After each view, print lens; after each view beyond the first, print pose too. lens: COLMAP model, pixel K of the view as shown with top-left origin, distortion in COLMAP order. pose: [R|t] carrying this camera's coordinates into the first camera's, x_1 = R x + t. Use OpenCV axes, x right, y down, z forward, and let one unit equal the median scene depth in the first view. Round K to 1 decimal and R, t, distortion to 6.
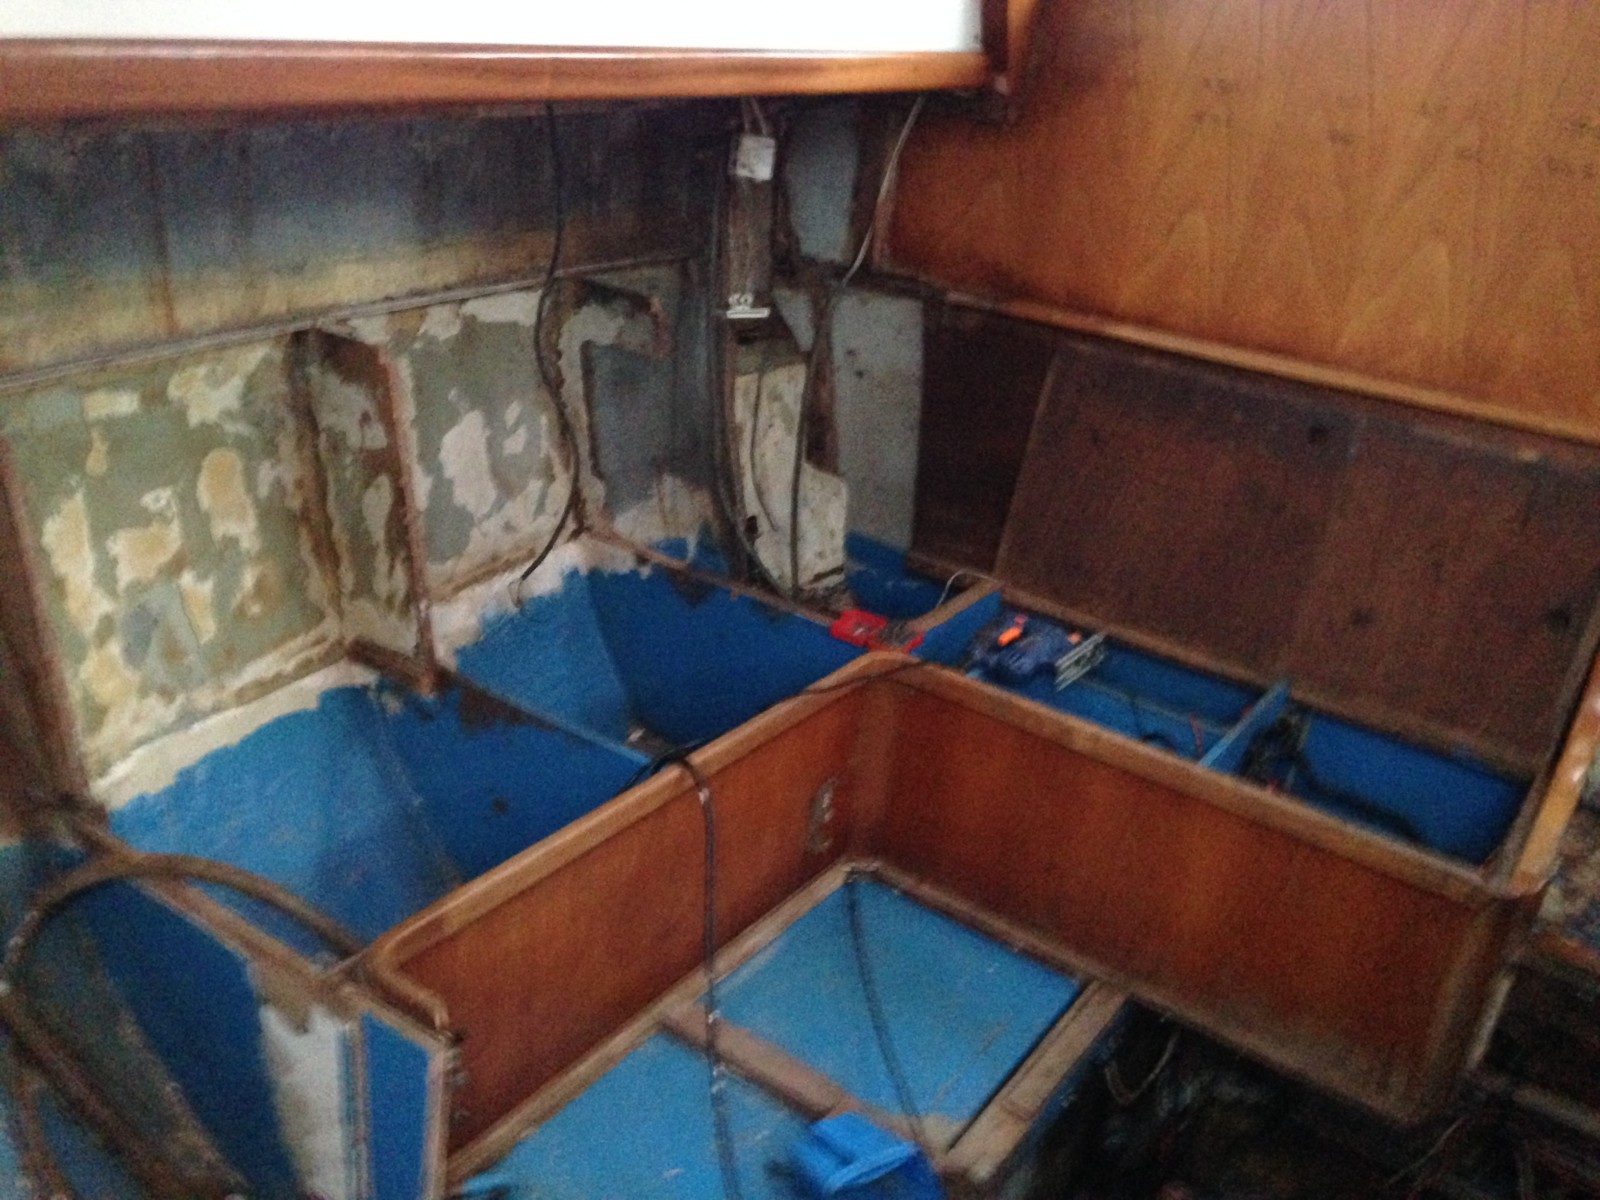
lens RADIAL K [[1444.6, 0, 788.4], [0, 1444.6, 607.2], [0, 0, 1]] dist [0.171138, -0.243391]
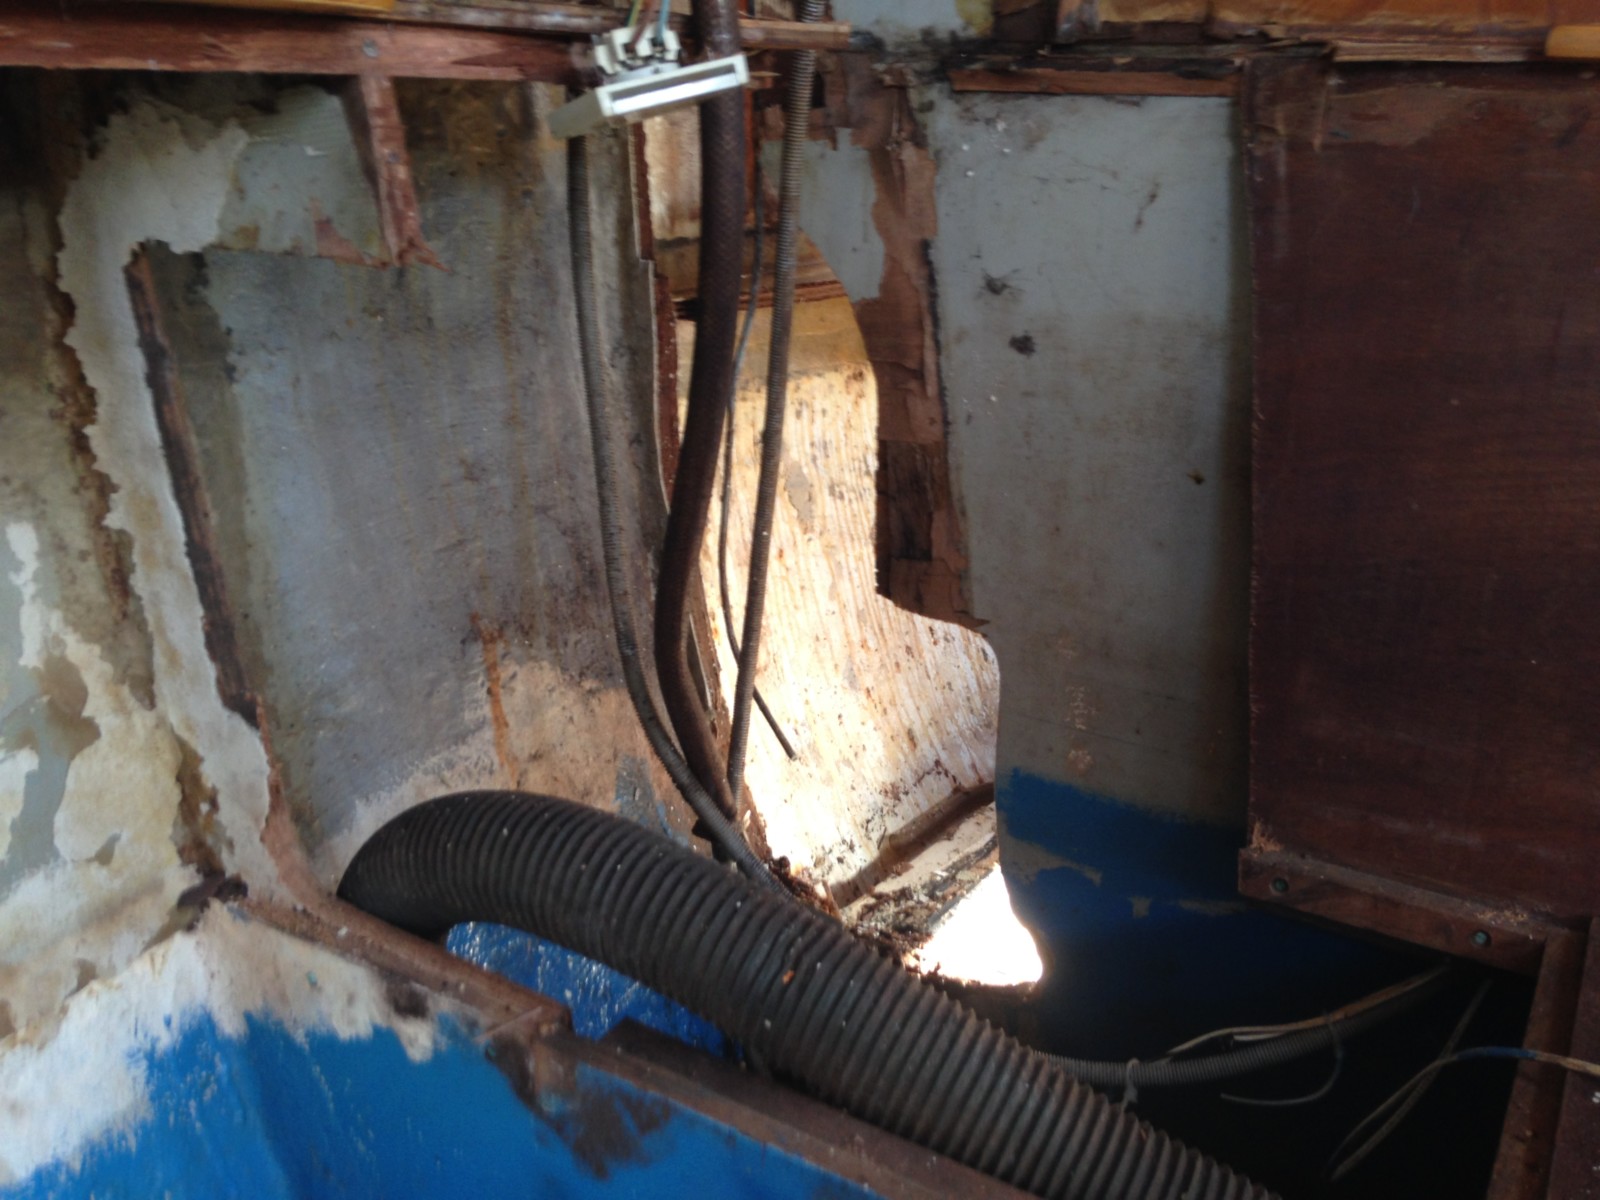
lens RADIAL K [[1444.6, 0, 788.4], [0, 1444.6, 607.2], [0, 0, 1]] dist [0.171138, -0.243391]
pose [[0.995671, -0.083629, 0.040569, -0.034945], [0.086376, 0.993693, -0.071507, -0.090442], [-0.034333, 0.074702, 0.996615, 0.777781]]
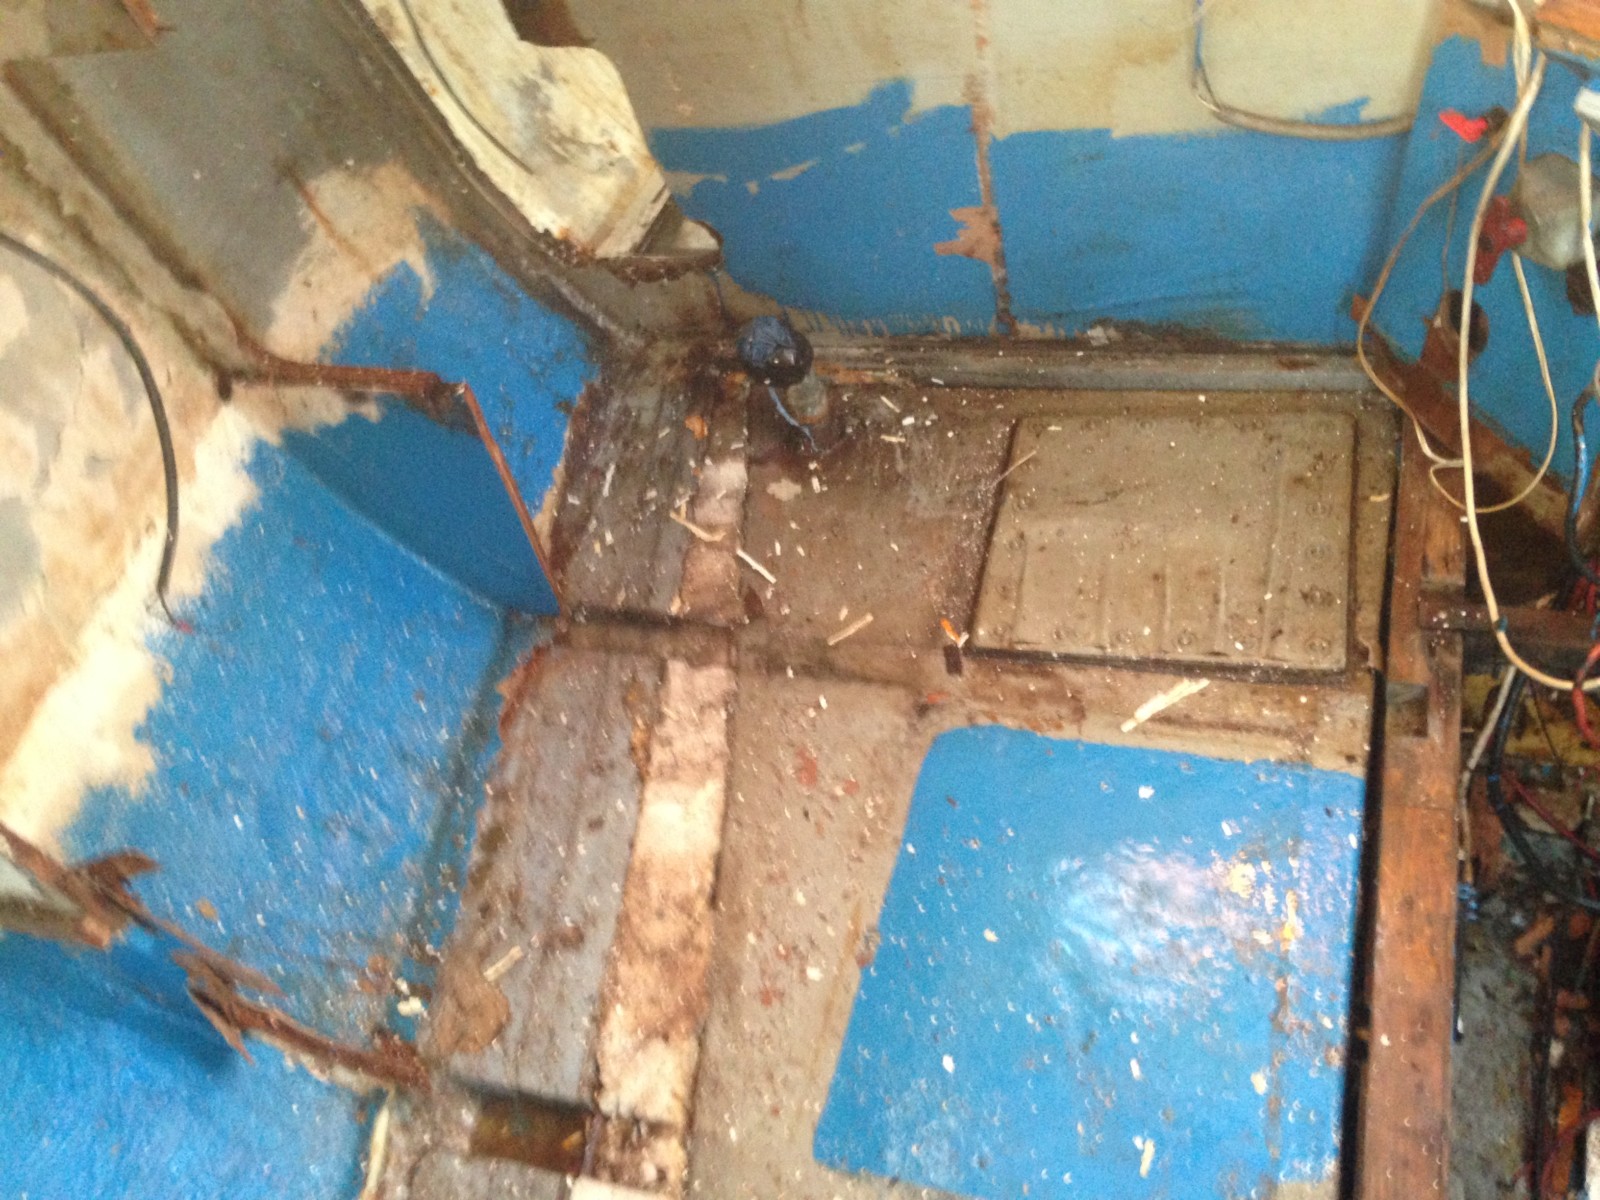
lens RADIAL K [[1444.6, 0, 788.4], [0, 1444.6, 607.2], [0, 0, 1]] dist [0.171138, -0.243391]
pose [[0.896909, -0.441146, -0.030743, 0.031802], [0.416049, 0.818234, 0.396732, -0.132112], [-0.149862, -0.368623, 0.917419, 0.478000]]
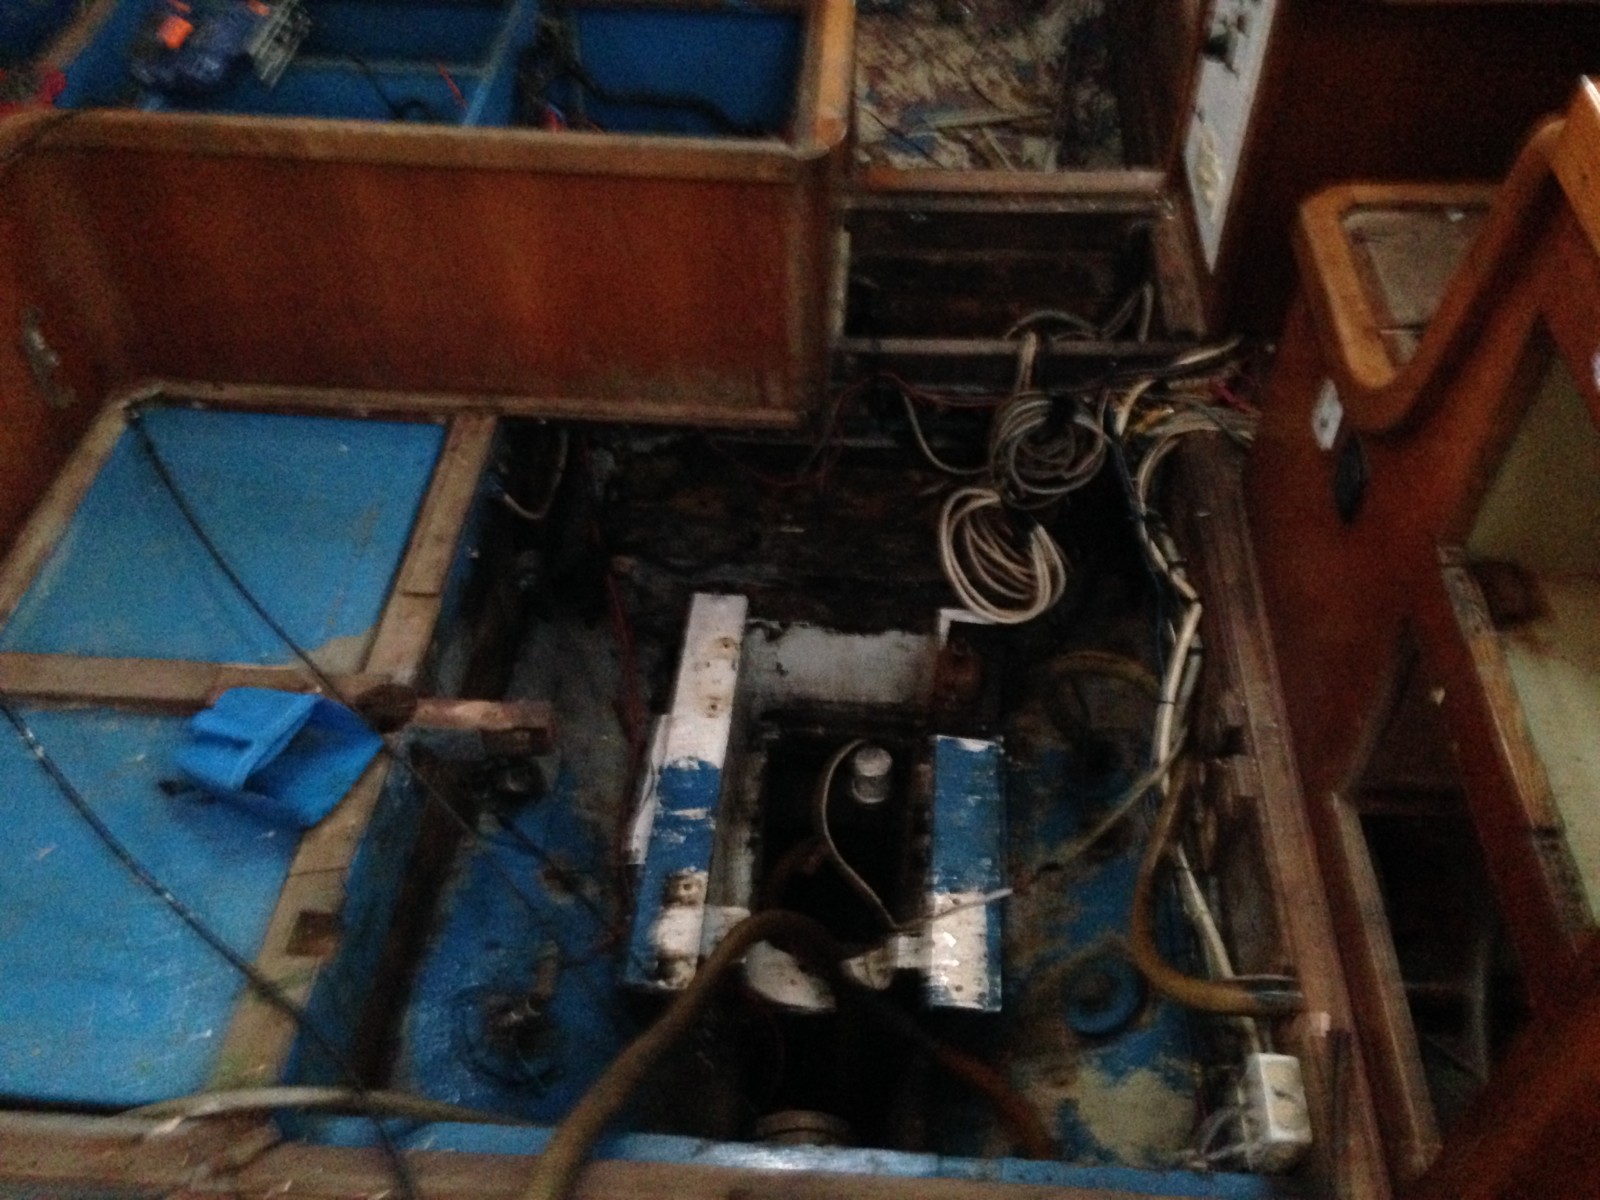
lens RADIAL K [[1444.6, 0, 788.4], [0, 1444.6, 607.2], [0, 0, 1]] dist [0.171138, -0.243391]
pose [[0.856773, -0.440744, 0.267738, 0.087975], [0.291023, 0.841844, 0.454538, 0.011769], [-0.425729, -0.311518, 0.849536, 0.130508]]
